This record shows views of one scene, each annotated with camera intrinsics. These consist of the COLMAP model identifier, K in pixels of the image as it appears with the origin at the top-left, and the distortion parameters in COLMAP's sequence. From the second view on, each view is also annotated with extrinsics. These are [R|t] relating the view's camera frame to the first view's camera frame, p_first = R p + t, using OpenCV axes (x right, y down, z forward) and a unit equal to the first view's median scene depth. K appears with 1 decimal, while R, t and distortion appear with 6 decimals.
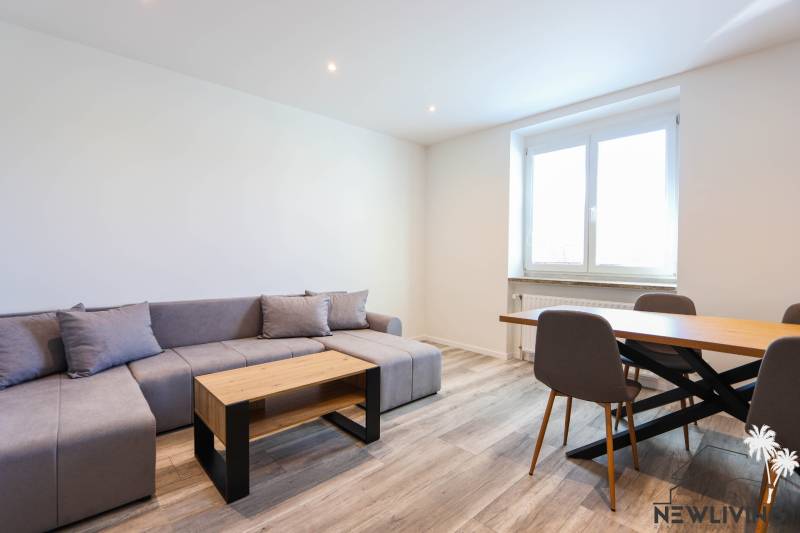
lens RADIAL K [[367.2, 0, 394.5], [0, 367.2, 260.3], [0, 0, 1]] dist [-0.017690, 0.002203]
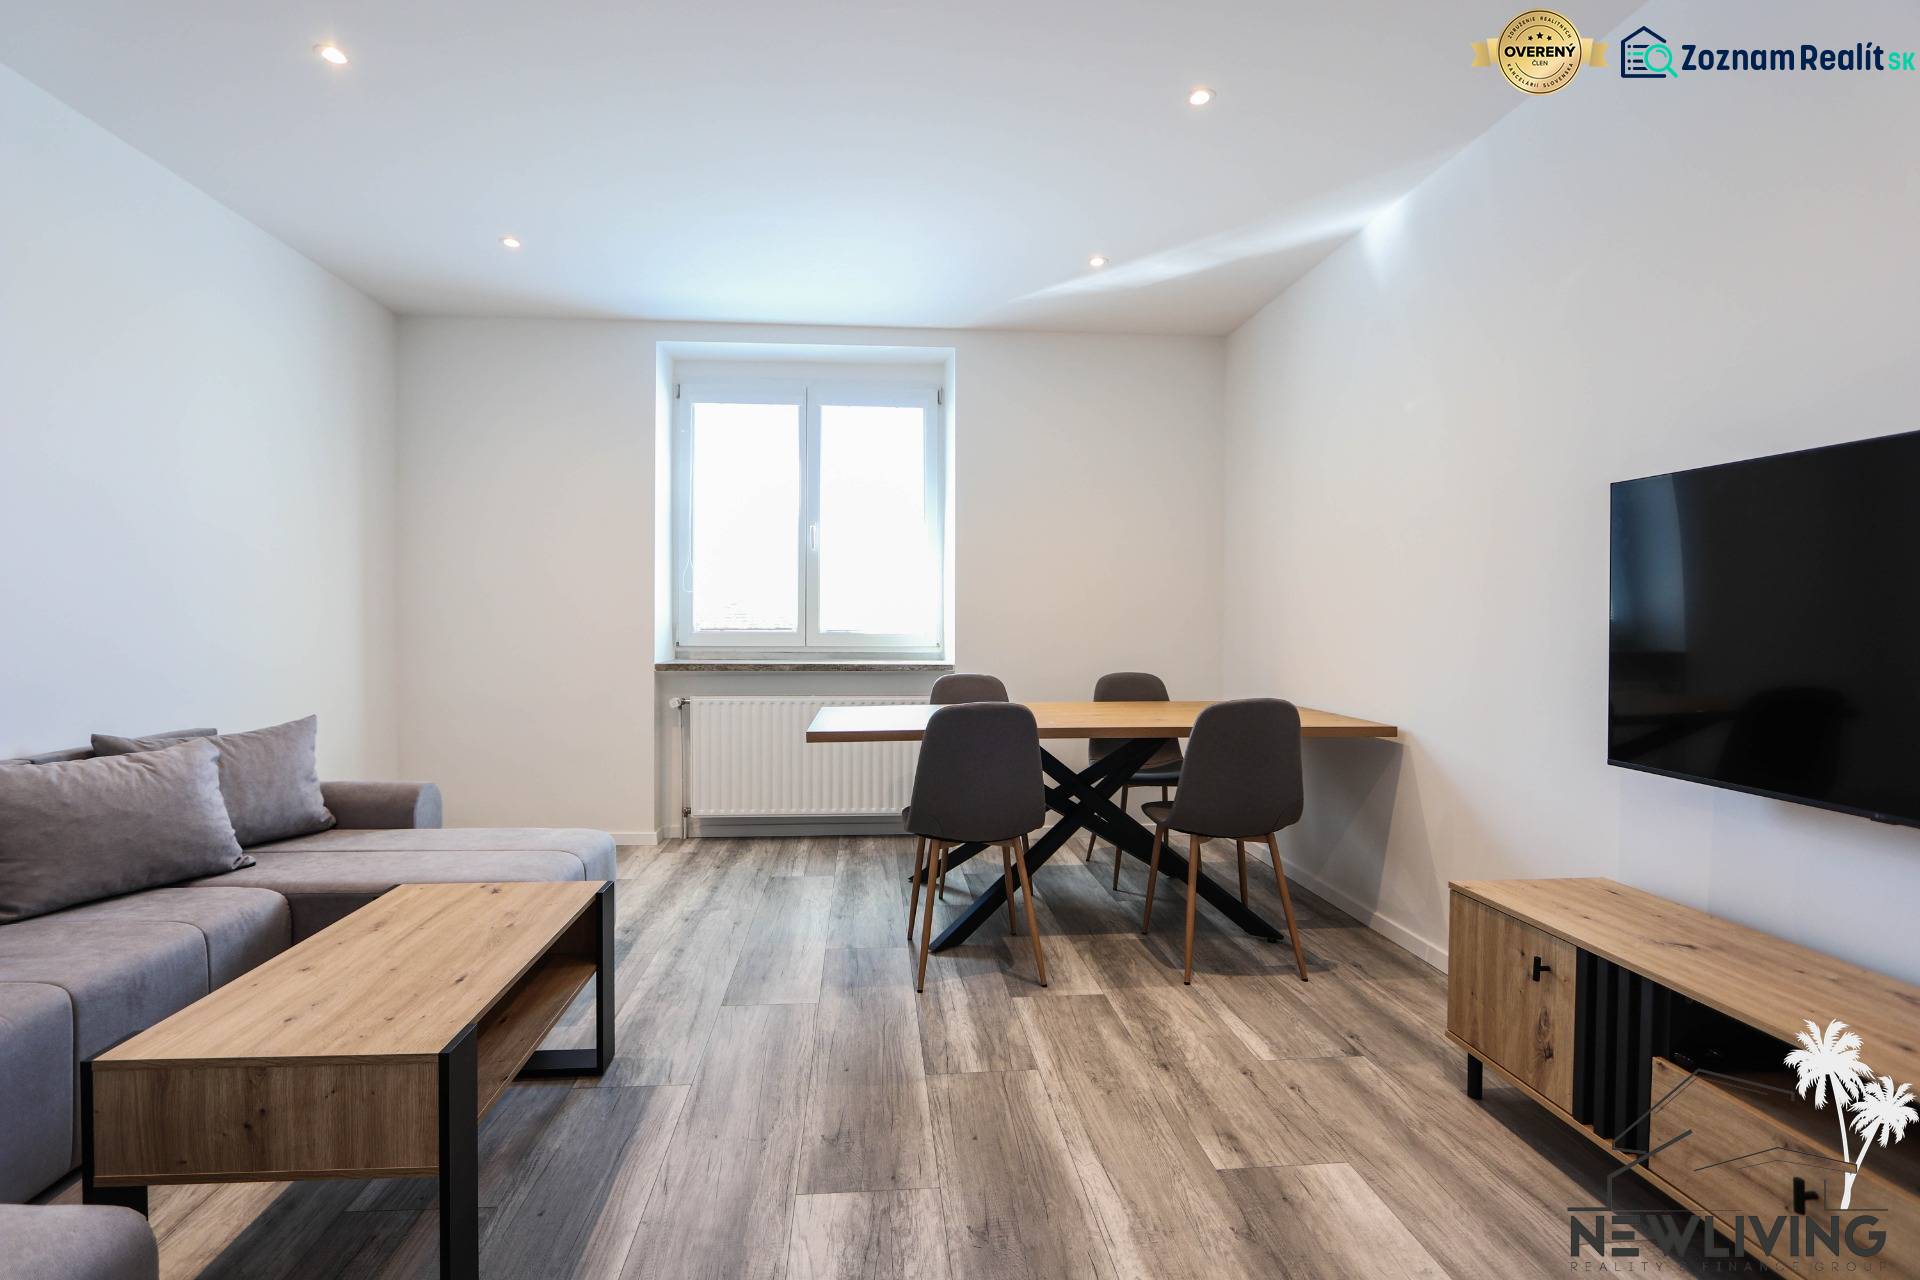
lens RADIAL K [[881.2, 0, 938.6], [0, 881.2, 630.3], [0, 0, 1]] dist [-0.017690, 0.002203]
pose [[0.617327, -0.012874, 0.786601, -0.419046], [0.007603, 0.999917, 0.010398, -0.002722], [-0.786670, -0.000438, 0.617374, 0.065343]]
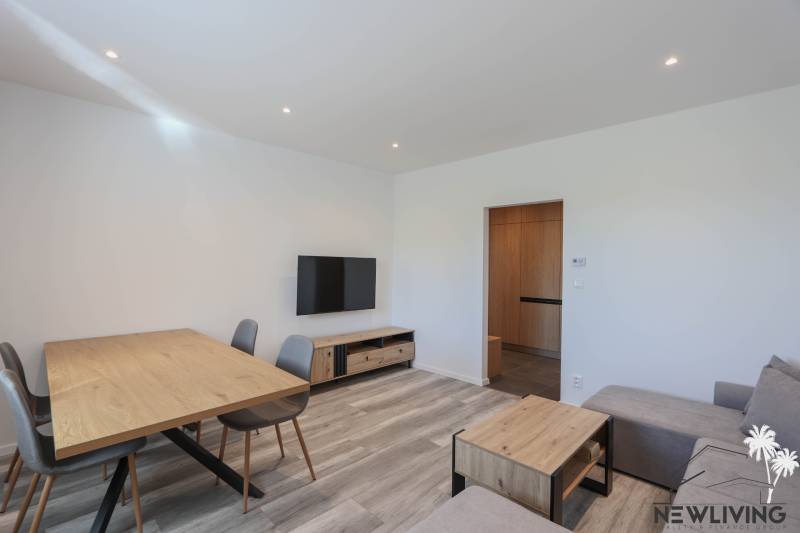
lens RADIAL K [[367.2, 0, 390.4], [0, 367.2, 266.0], [0, 0, 1]] dist [-0.017690, 0.002203]
pose [[-0.999495, -0.017074, -0.026791, 0.098600], [-0.017528, 0.999705, 0.016797, -0.088430], [0.026496, 0.017258, -0.999500, 1.313545]]
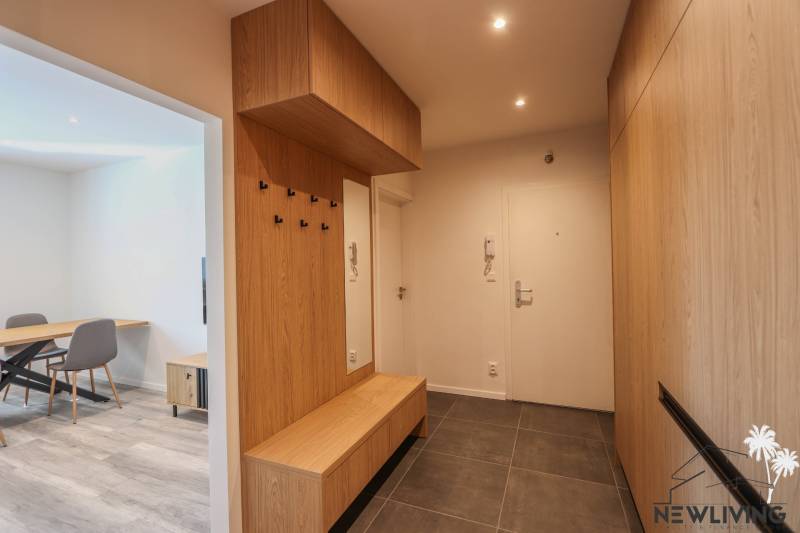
lens RADIAL K [[367.2, 0, 390.1], [0, 367.2, 264.3], [0, 0, 1]] dist [-0.017690, 0.002203]
pose [[-0.404860, 0.004950, 0.914365, -0.861116], [0.027447, 0.999601, 0.006742, -0.068039], [-0.913967, 0.027826, -0.404834, 0.000514]]
